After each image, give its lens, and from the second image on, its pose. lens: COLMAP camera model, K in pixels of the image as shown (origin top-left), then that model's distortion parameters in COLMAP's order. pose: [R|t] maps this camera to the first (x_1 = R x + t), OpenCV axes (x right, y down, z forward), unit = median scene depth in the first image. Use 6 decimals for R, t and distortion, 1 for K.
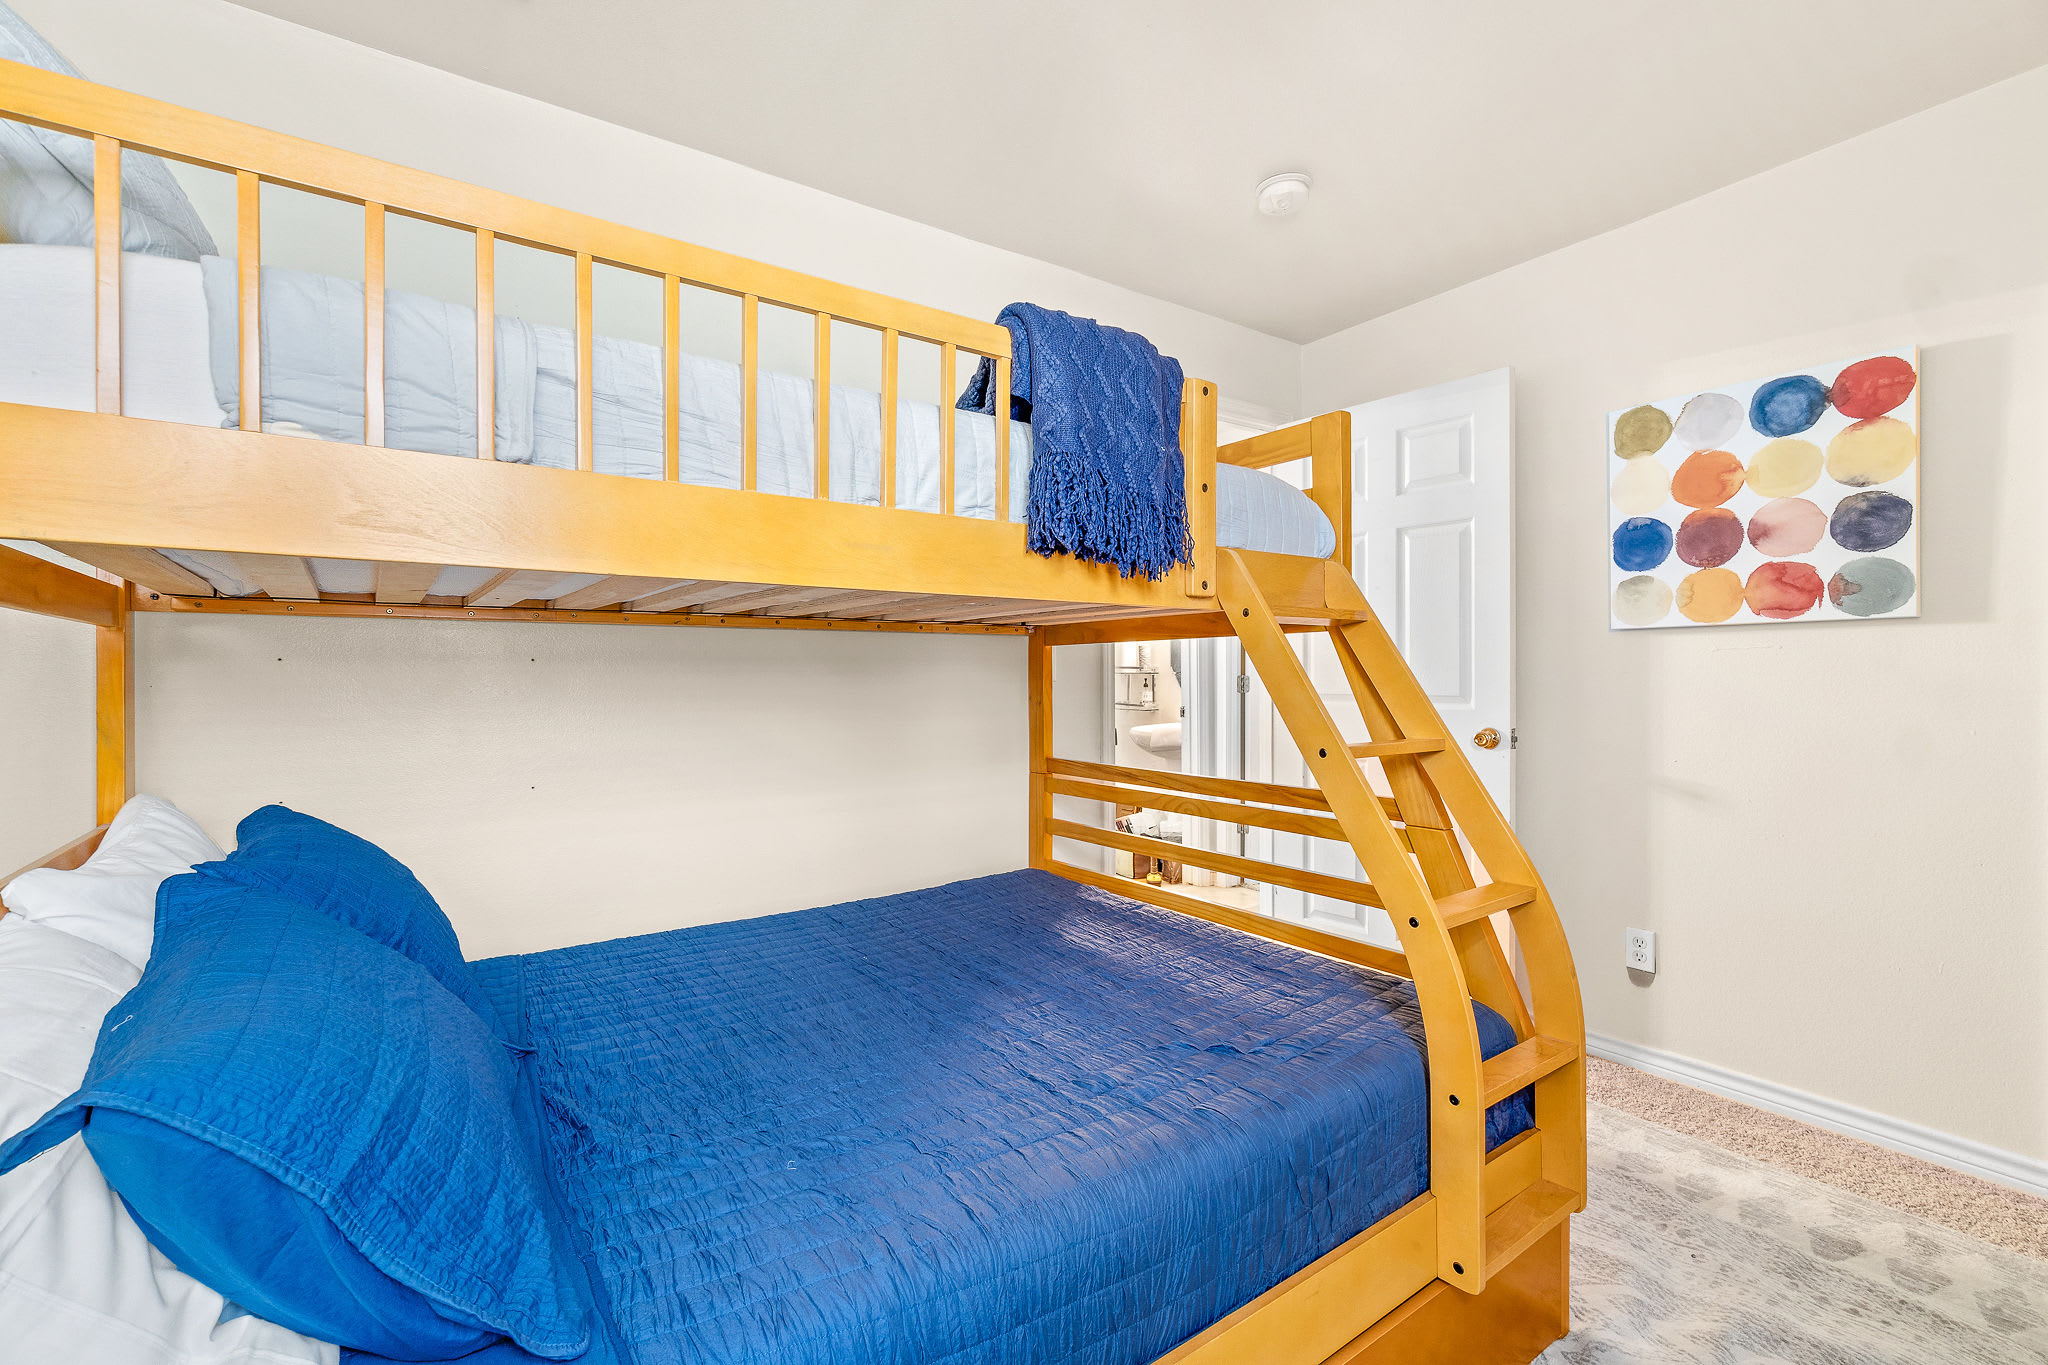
lens RADIAL K [[891.8, 0, 1023.2], [0, 891.8, 680.7], [0, 0, 1]] dist [-0.007783, 0.001303]
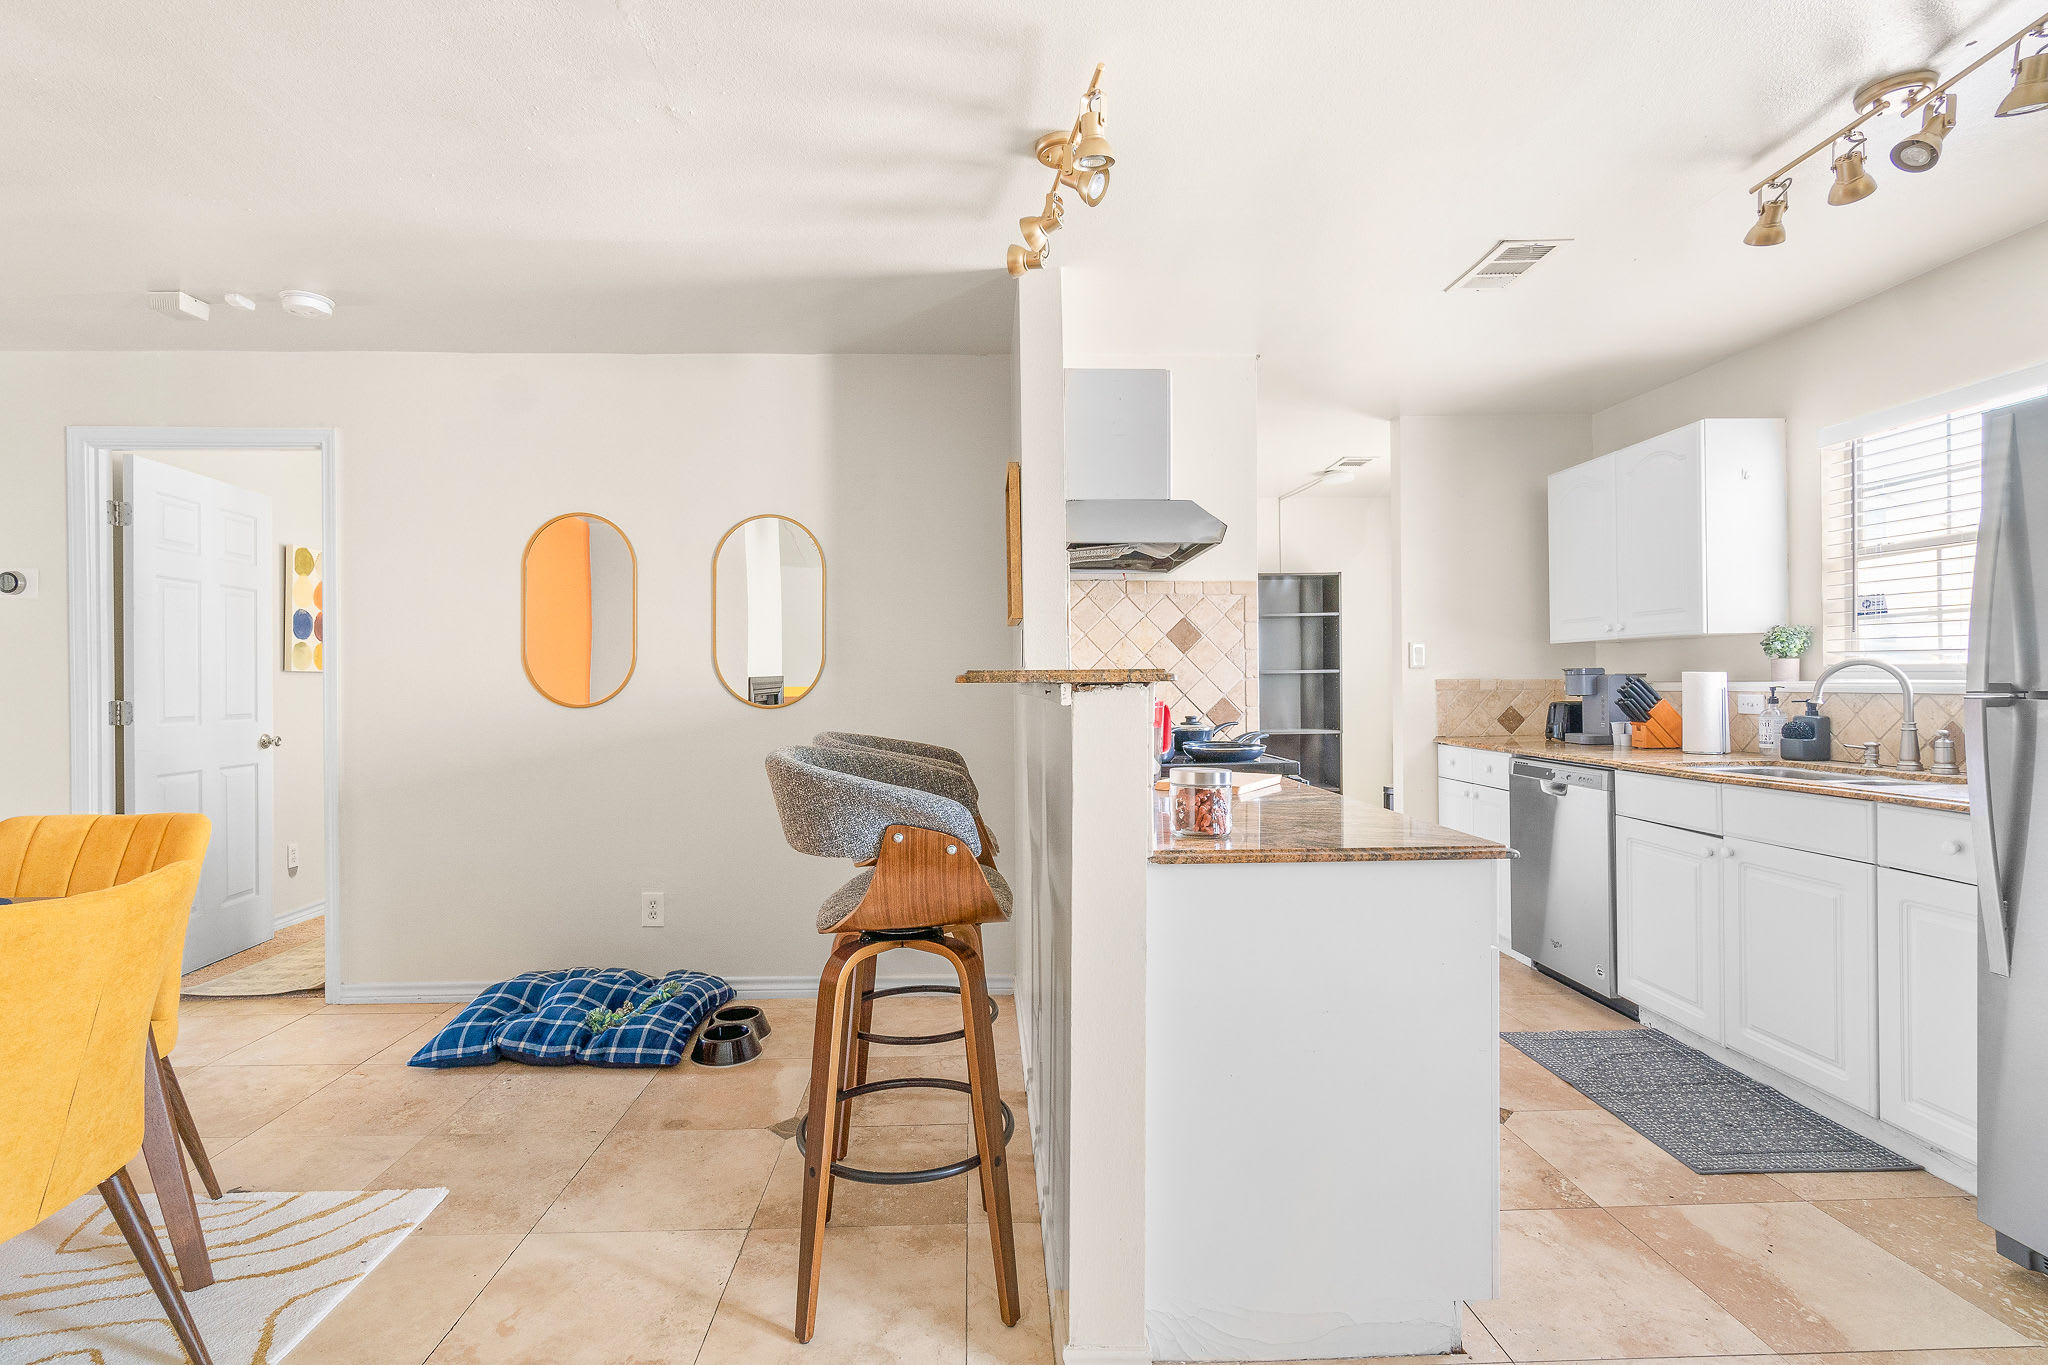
lens RADIAL K [[961.7, 0, 1018.5], [0, 961.7, 681.0], [0, 0, 1]] dist [-0.001327, 0.000225]
pose [[-0.831110, 0.009055, 0.556034, -1.601307], [0.006160, 0.999956, -0.007076, -0.018915], [-0.556074, -0.002456, -0.831129, 1.845198]]
